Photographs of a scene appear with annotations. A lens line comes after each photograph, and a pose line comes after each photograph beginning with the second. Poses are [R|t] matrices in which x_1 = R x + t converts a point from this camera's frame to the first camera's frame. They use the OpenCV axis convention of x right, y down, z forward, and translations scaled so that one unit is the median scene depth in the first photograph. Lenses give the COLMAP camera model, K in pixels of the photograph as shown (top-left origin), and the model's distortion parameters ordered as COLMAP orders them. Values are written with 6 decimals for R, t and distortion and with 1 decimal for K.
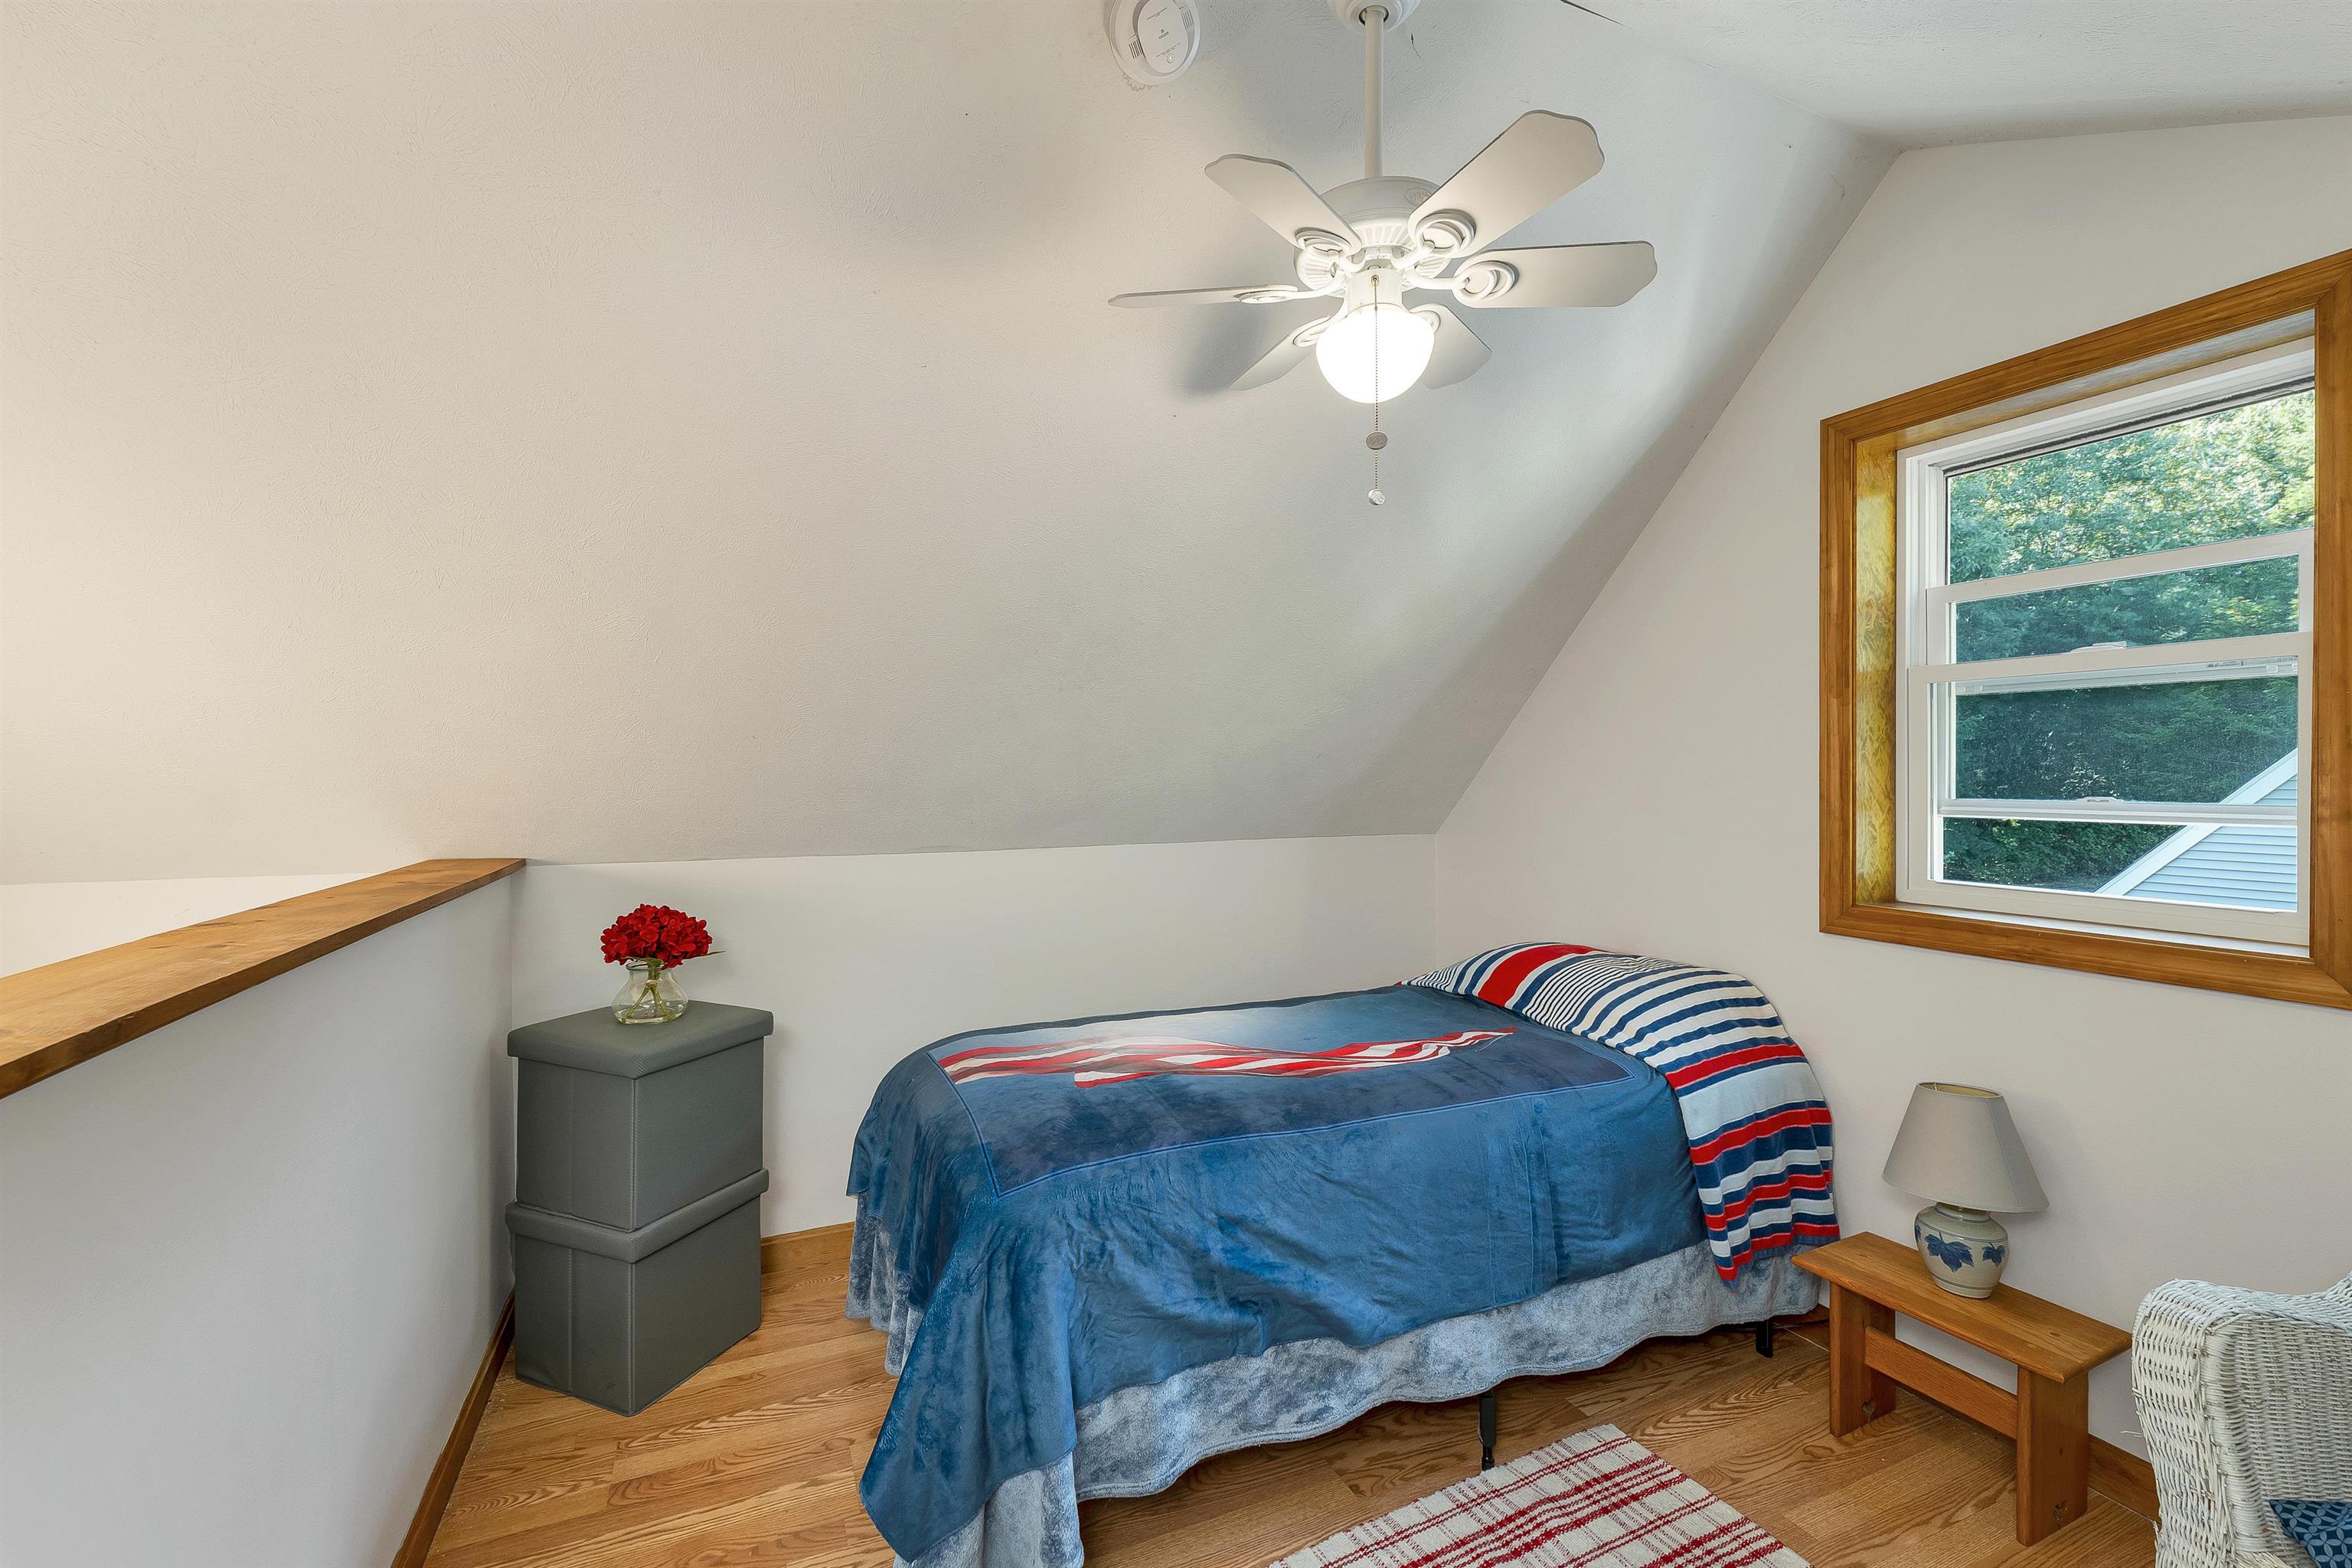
lens RADIAL K [[986.4, 0, 1169.5], [0, 986.4, 776.9], [0, 0, 1]] dist [0.001213, -0.000129]
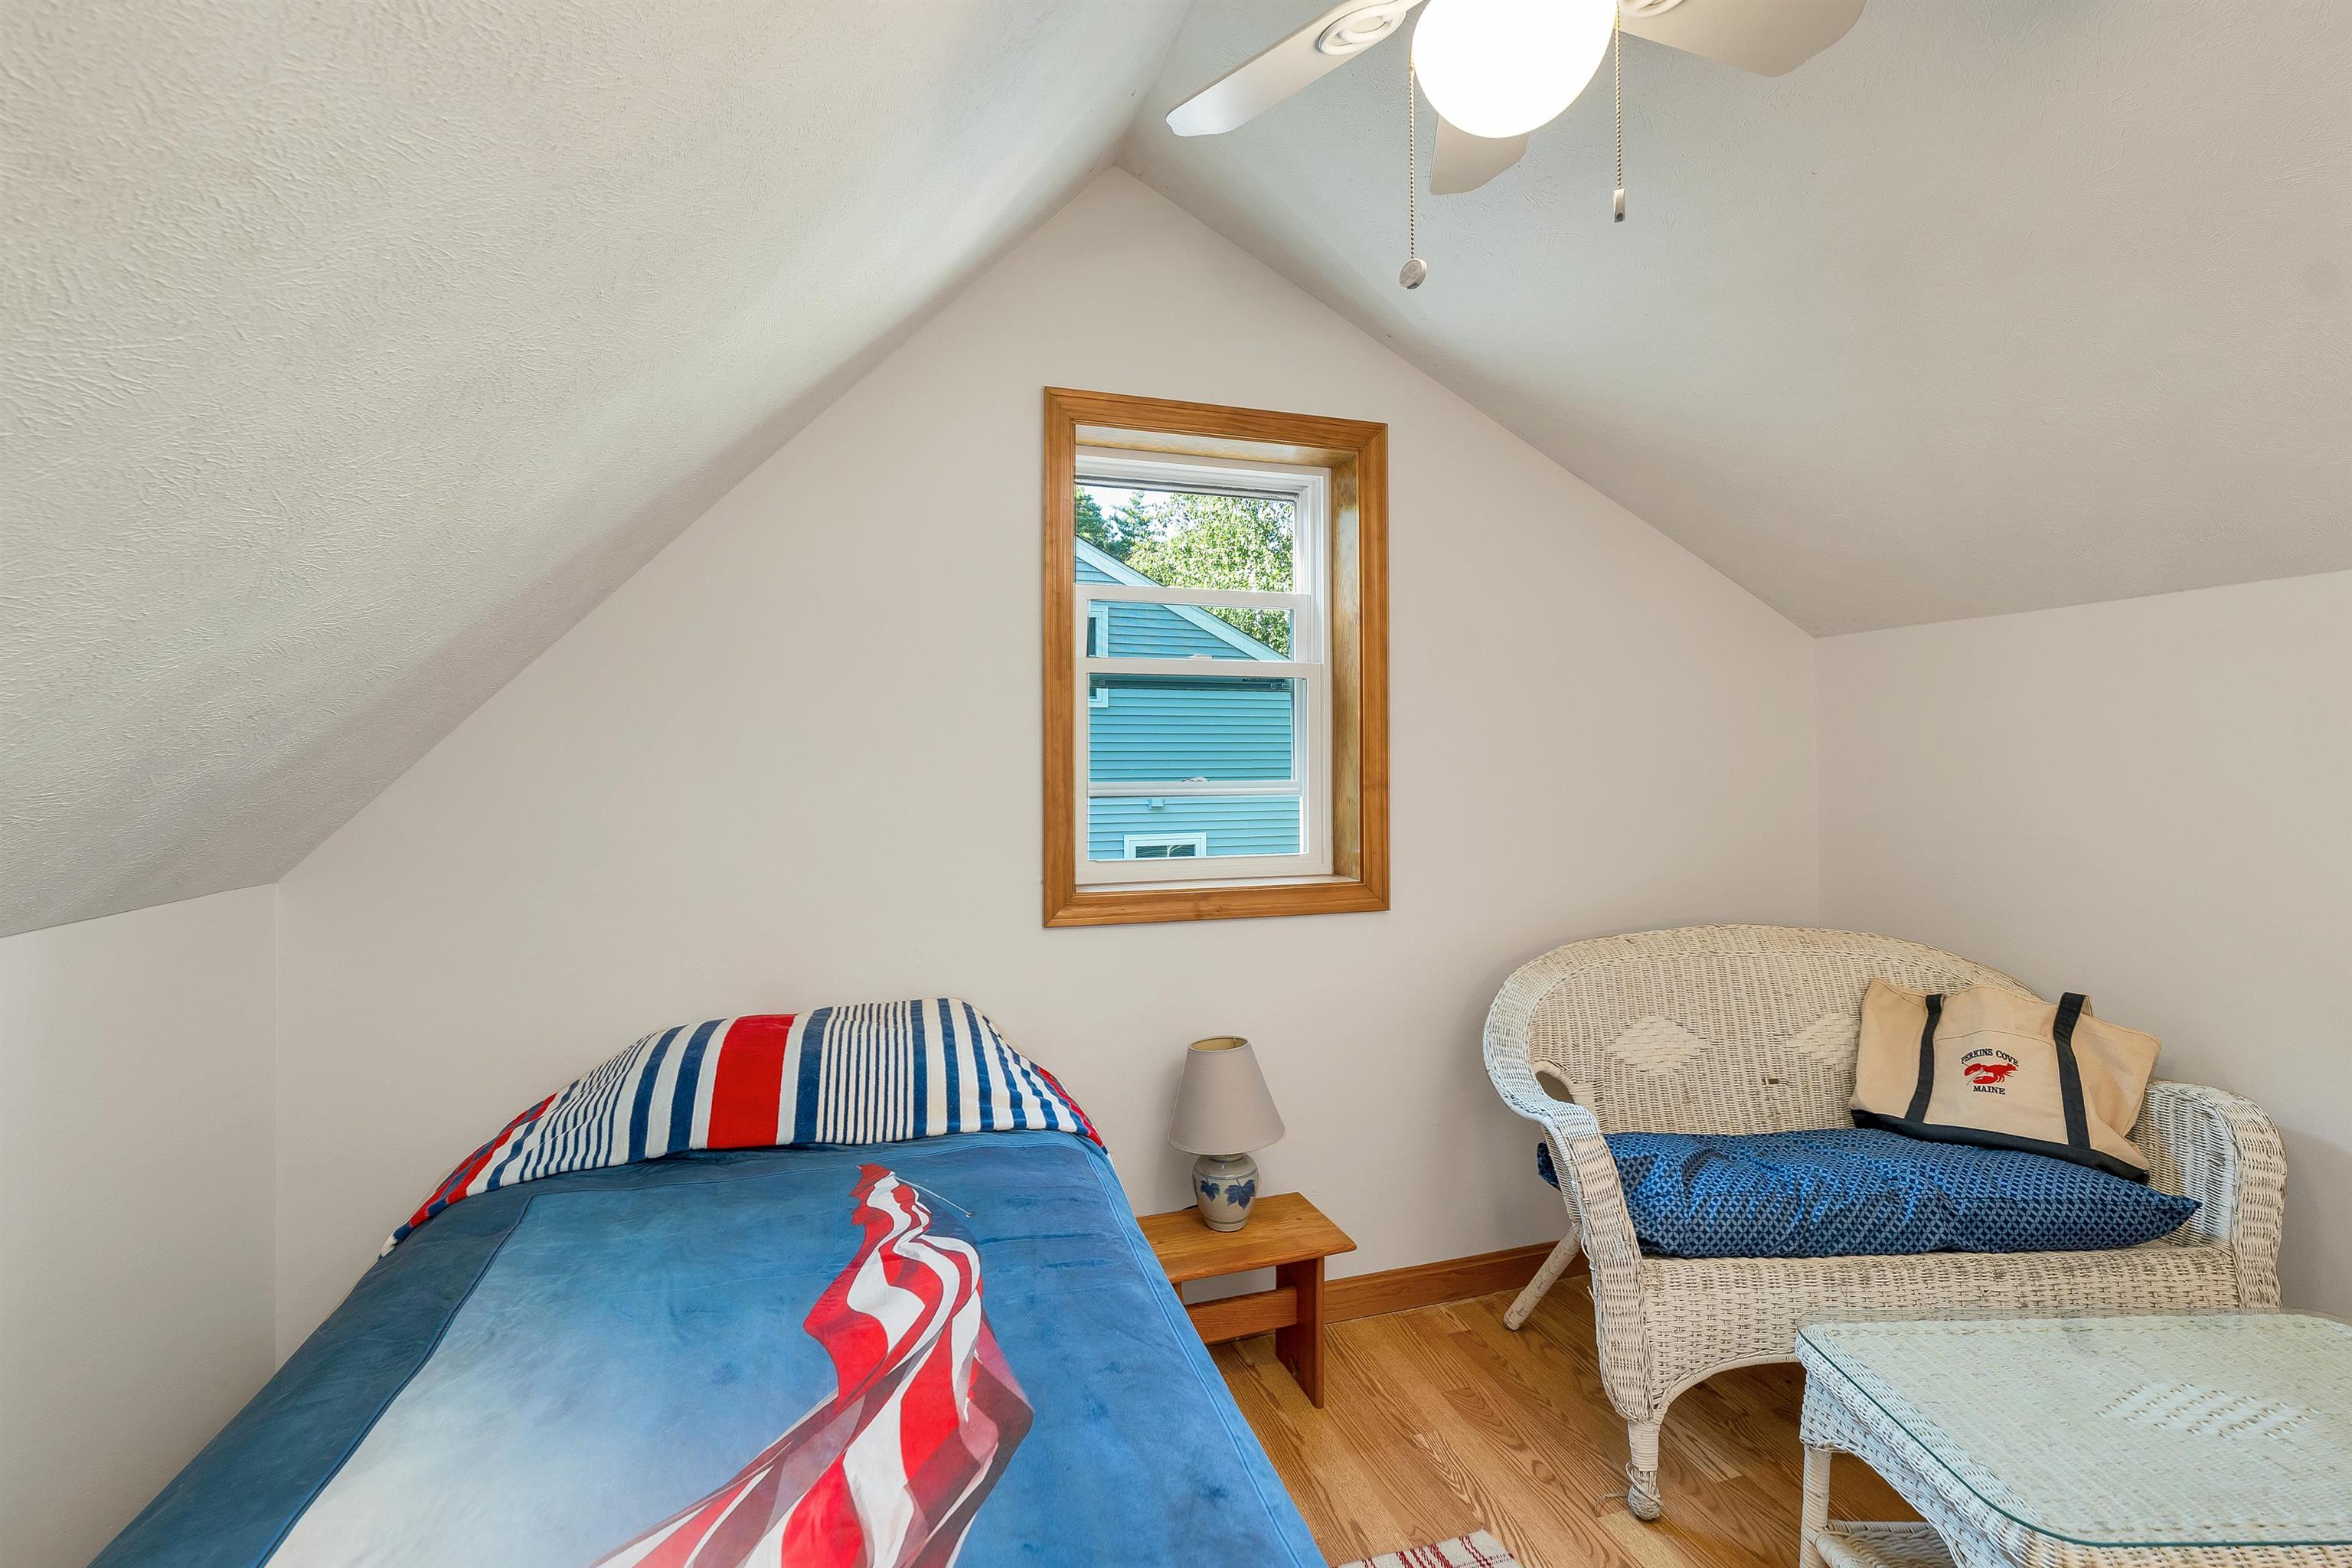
lens RADIAL K [[996.5, 0, 1172.8], [0, 996.5, 767.9], [0, 0, 1]] dist [0.001875, -0.000180]
pose [[0.141364, 0.001788, 0.989956, -0.274117], [0.002529, 0.999994, -0.002167, 0.004041], [-0.989954, 0.002810, 0.141359, 0.781372]]
